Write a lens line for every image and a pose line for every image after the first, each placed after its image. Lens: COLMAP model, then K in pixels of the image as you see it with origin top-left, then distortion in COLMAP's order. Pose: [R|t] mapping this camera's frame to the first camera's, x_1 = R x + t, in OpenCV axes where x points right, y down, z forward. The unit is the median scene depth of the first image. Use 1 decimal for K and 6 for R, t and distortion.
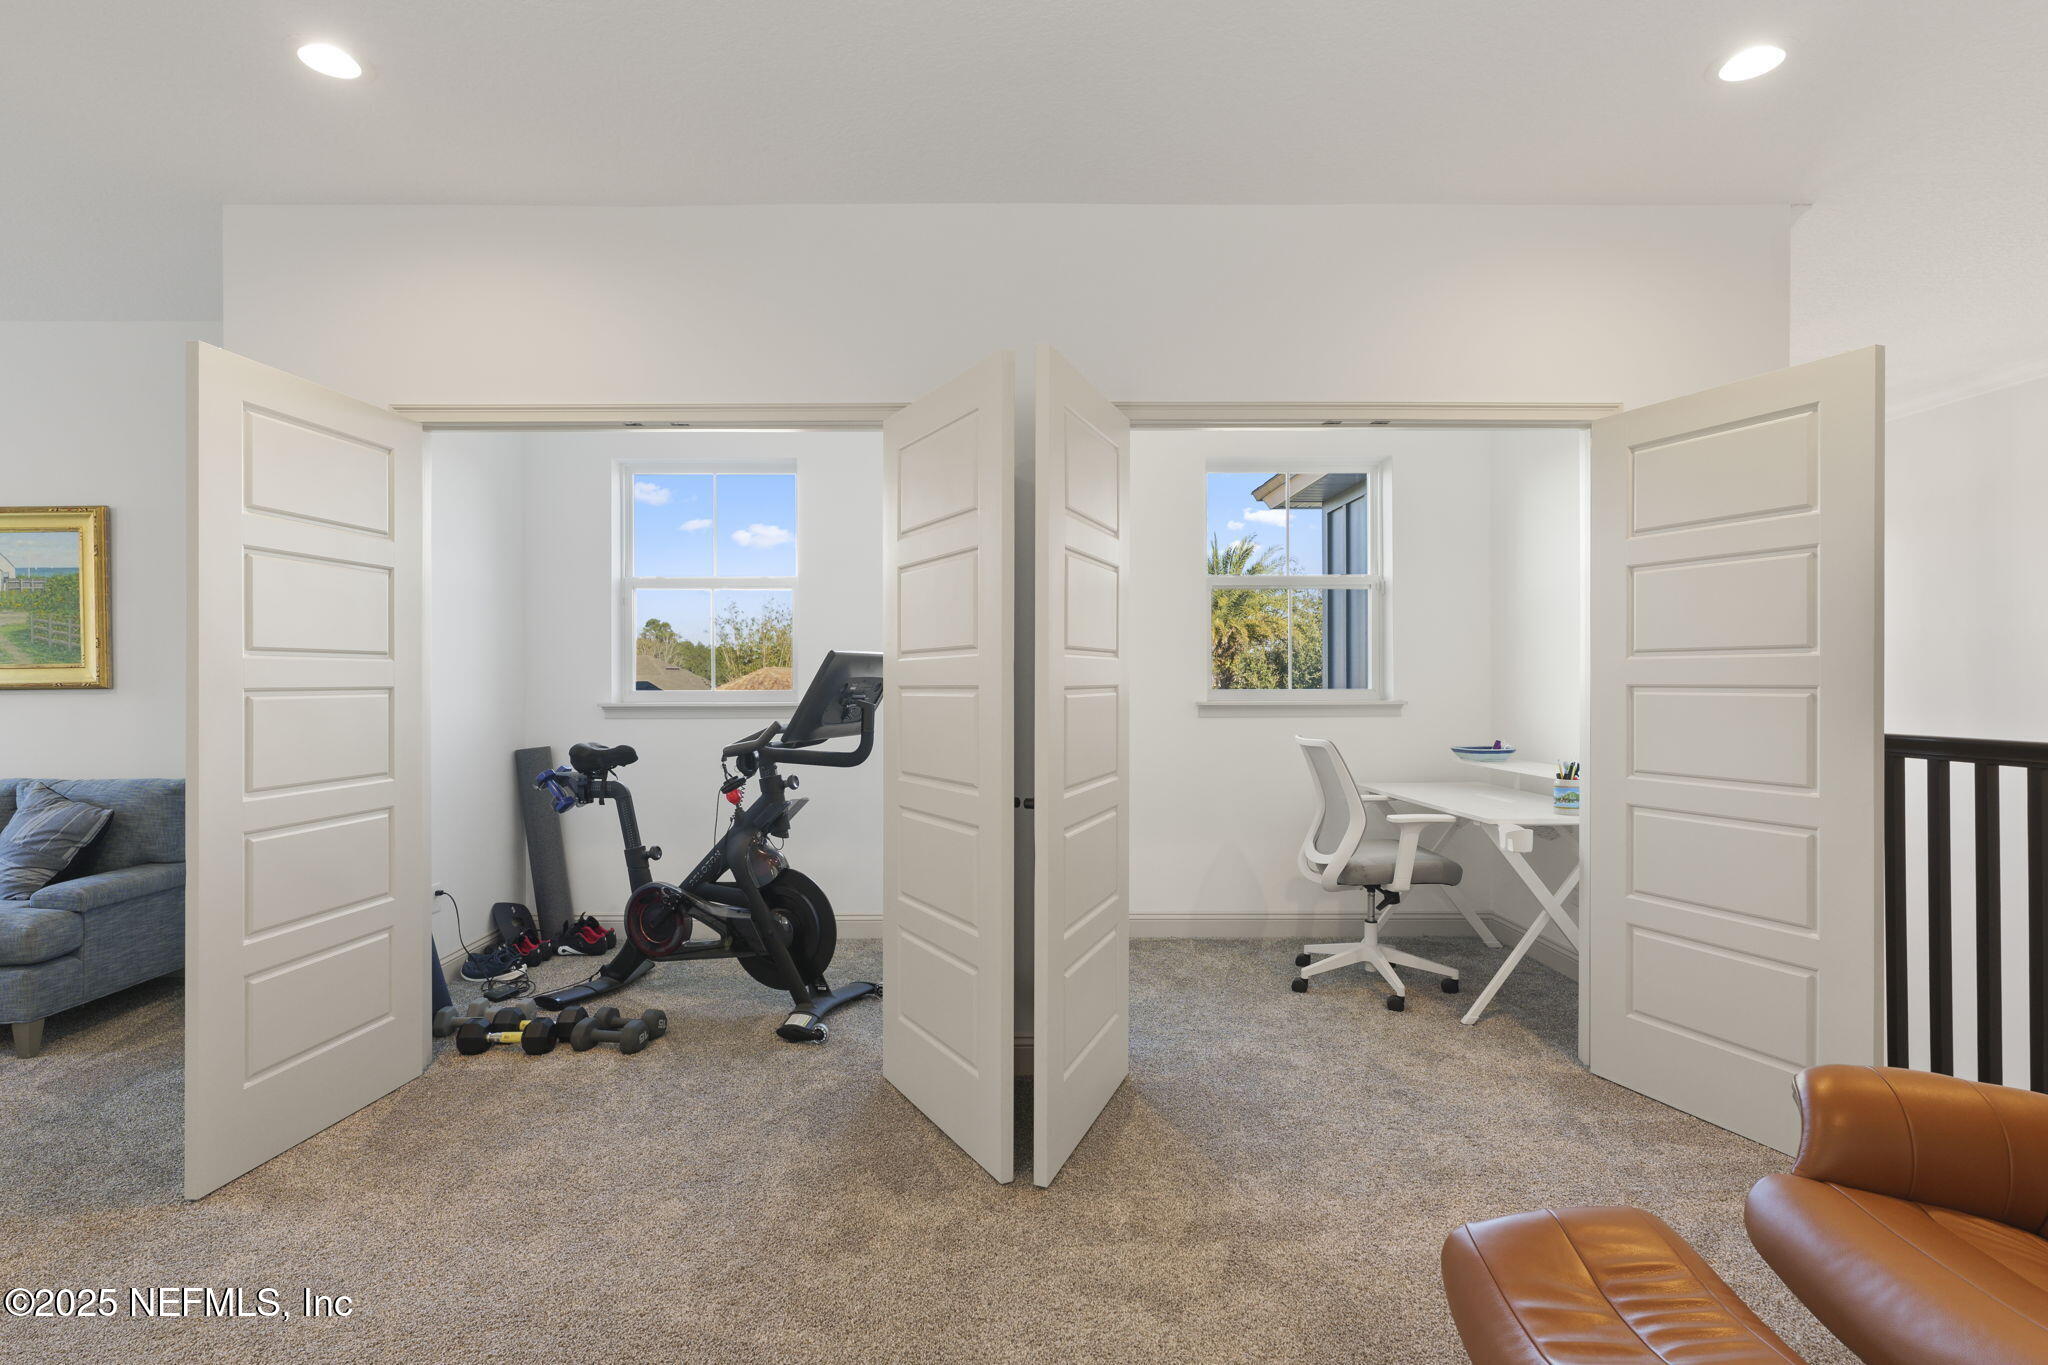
lens RADIAL K [[979.6, 0, 1021.1], [0, 979.6, 684.1], [0, 0, 1]] dist [-0.002036, -0.000852]
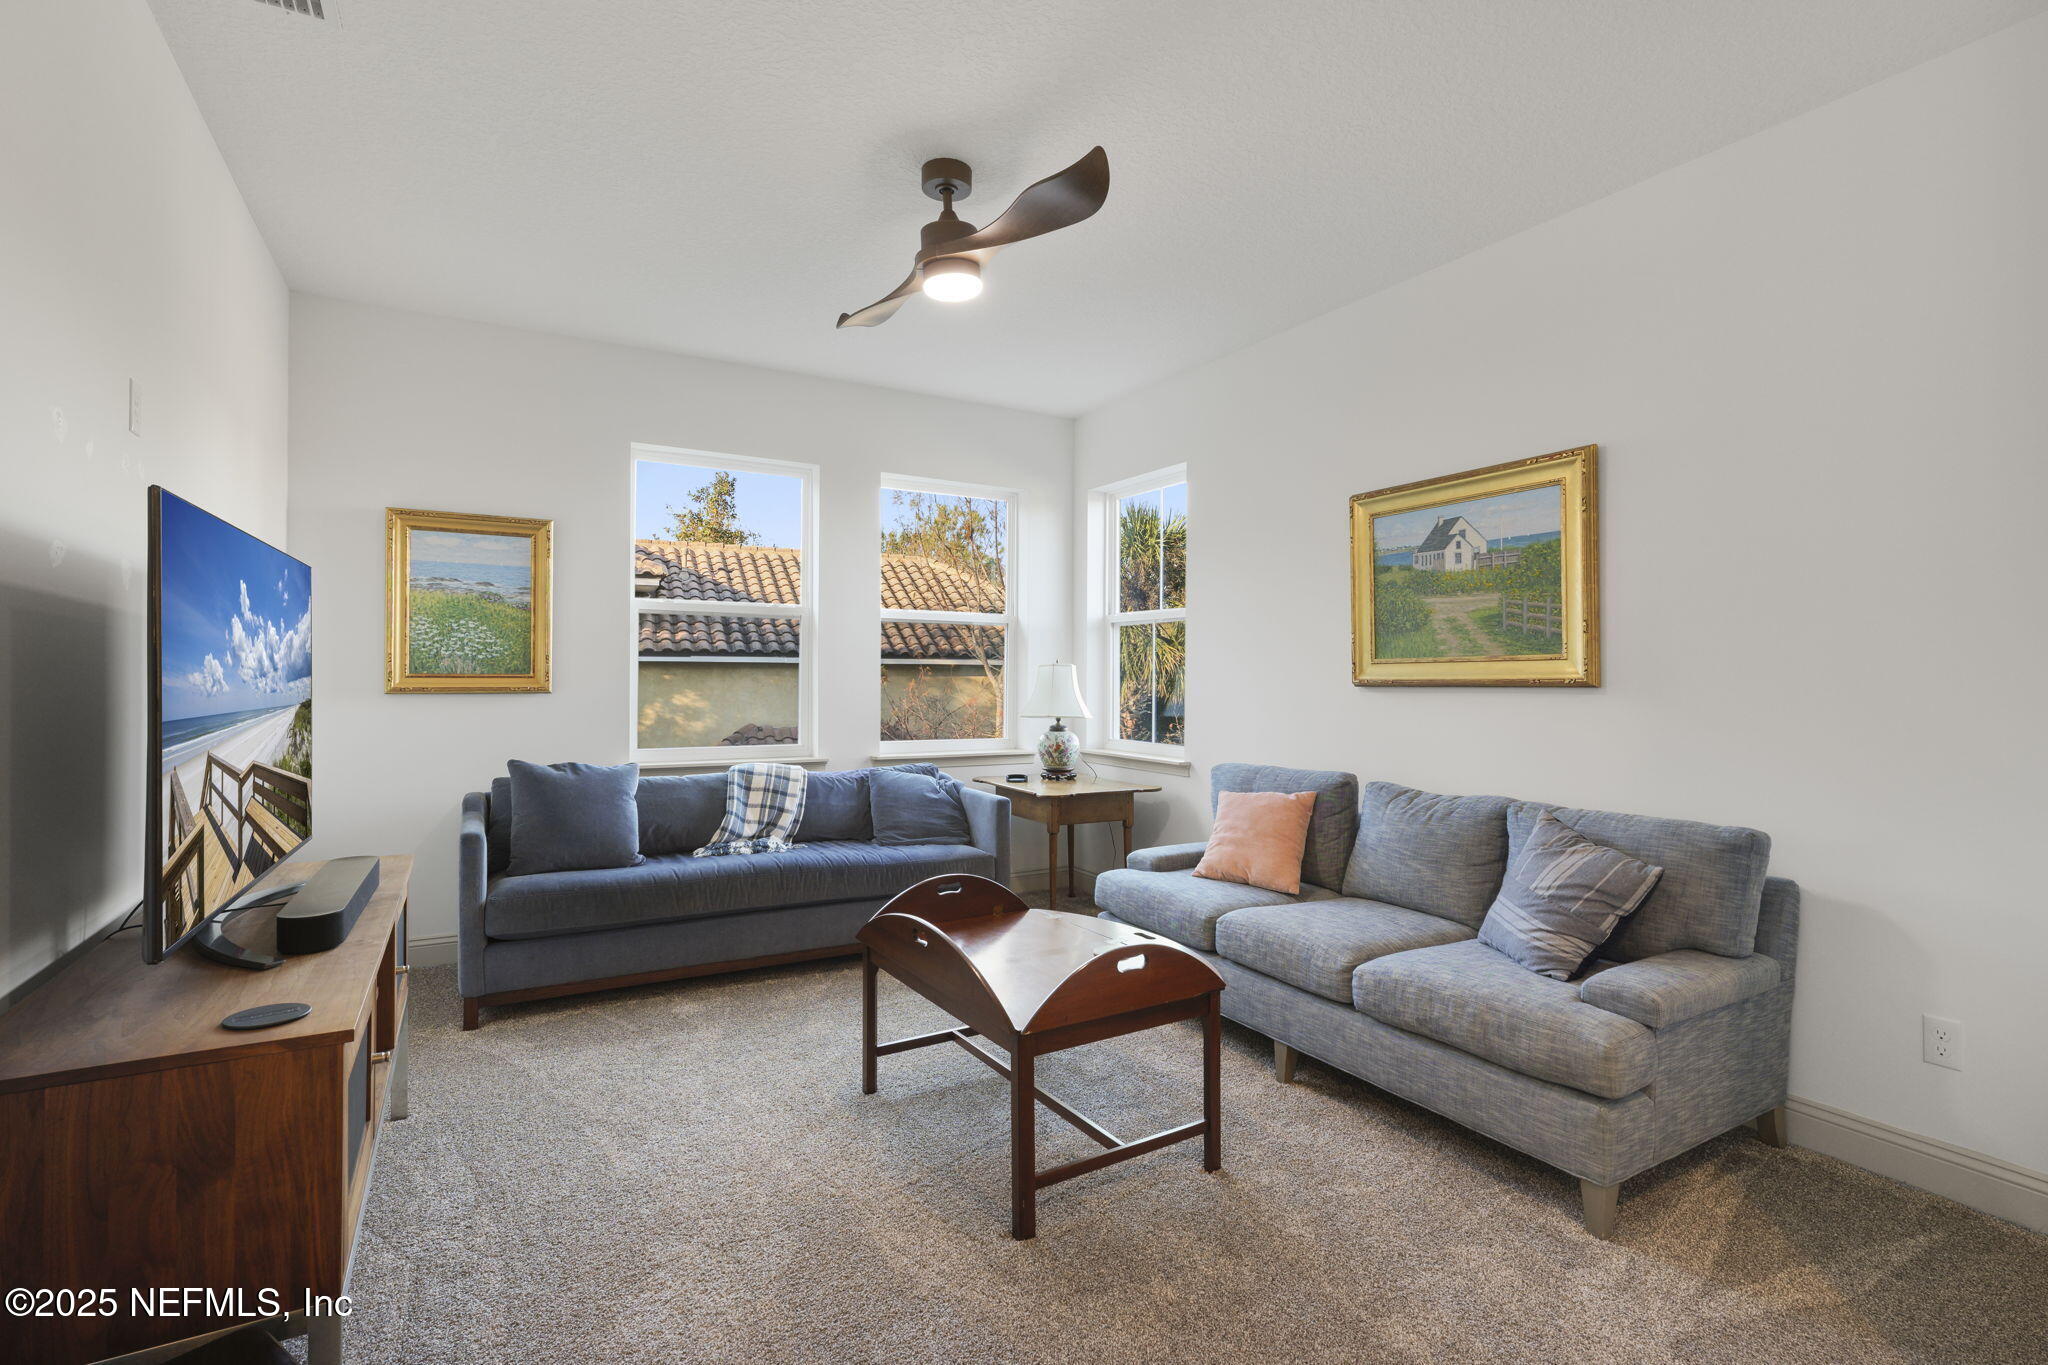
lens RADIAL K [[979.6, 0, 1022.1], [0, 979.6, 668.6], [0, 0, 1]] dist [-0.002036, -0.000852]
pose [[0.473332, -0.004339, -0.880874, -0.515499], [-0.006512, 0.999943, -0.008425, -0.000299], [0.880860, 0.009724, 0.473277, 0.274917]]
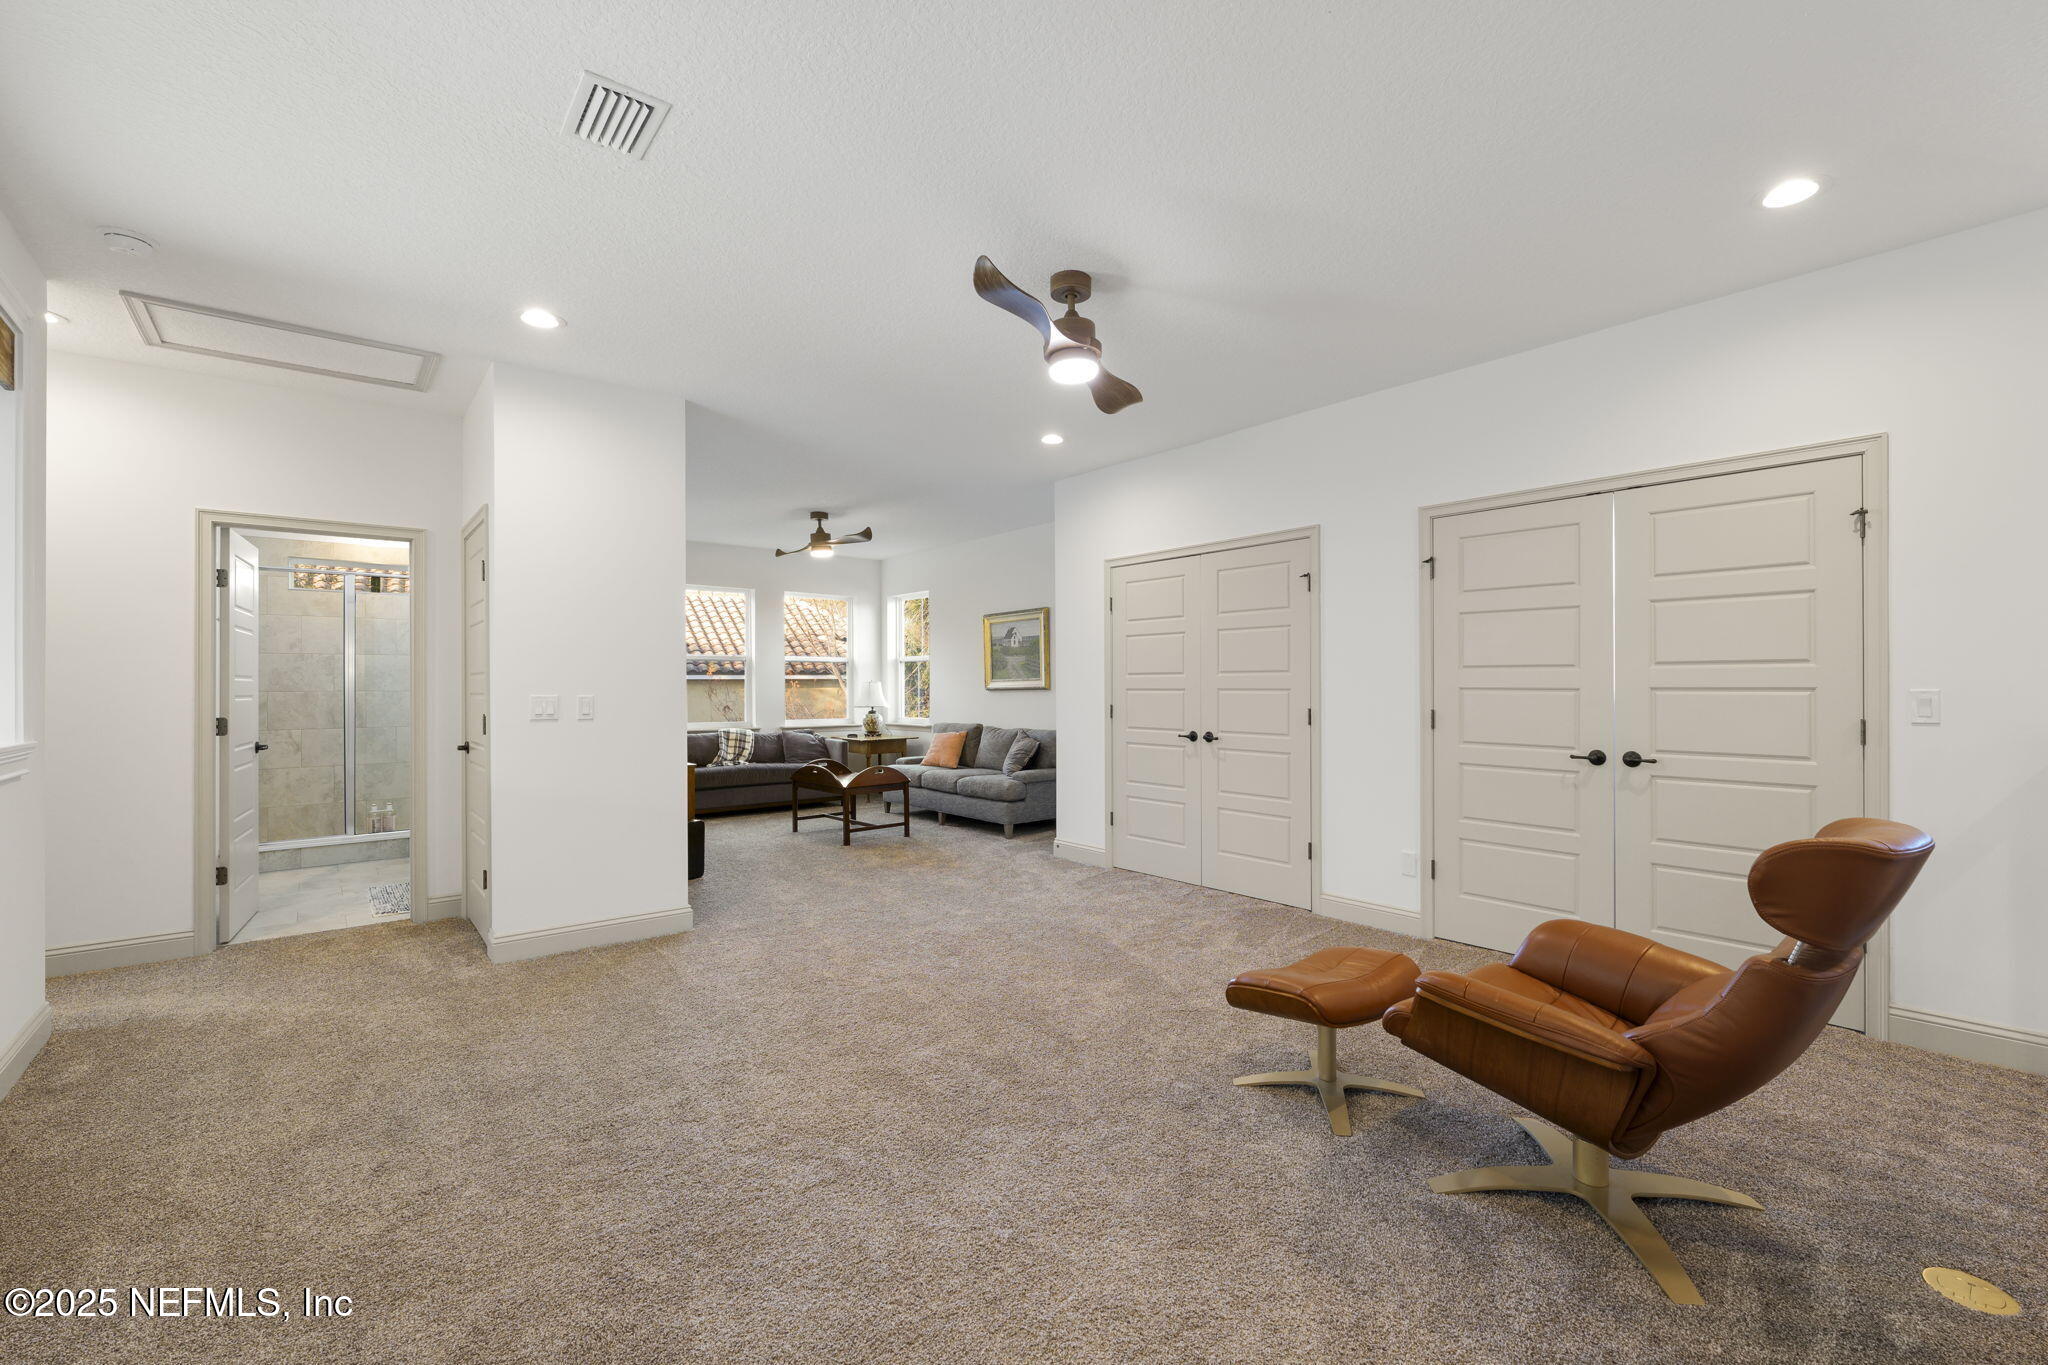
lens RADIAL K [[873.3, 0, 1044.9], [0, 873.3, 683.1], [0, 0, 1]] dist [0.001186, -0.000166]
pose [[0.631600, -0.005994, -0.775271, 0.634536], [0.004503, 0.999982, -0.004063, -0.001446], [0.775282, -0.000925, 0.631615, -0.270813]]
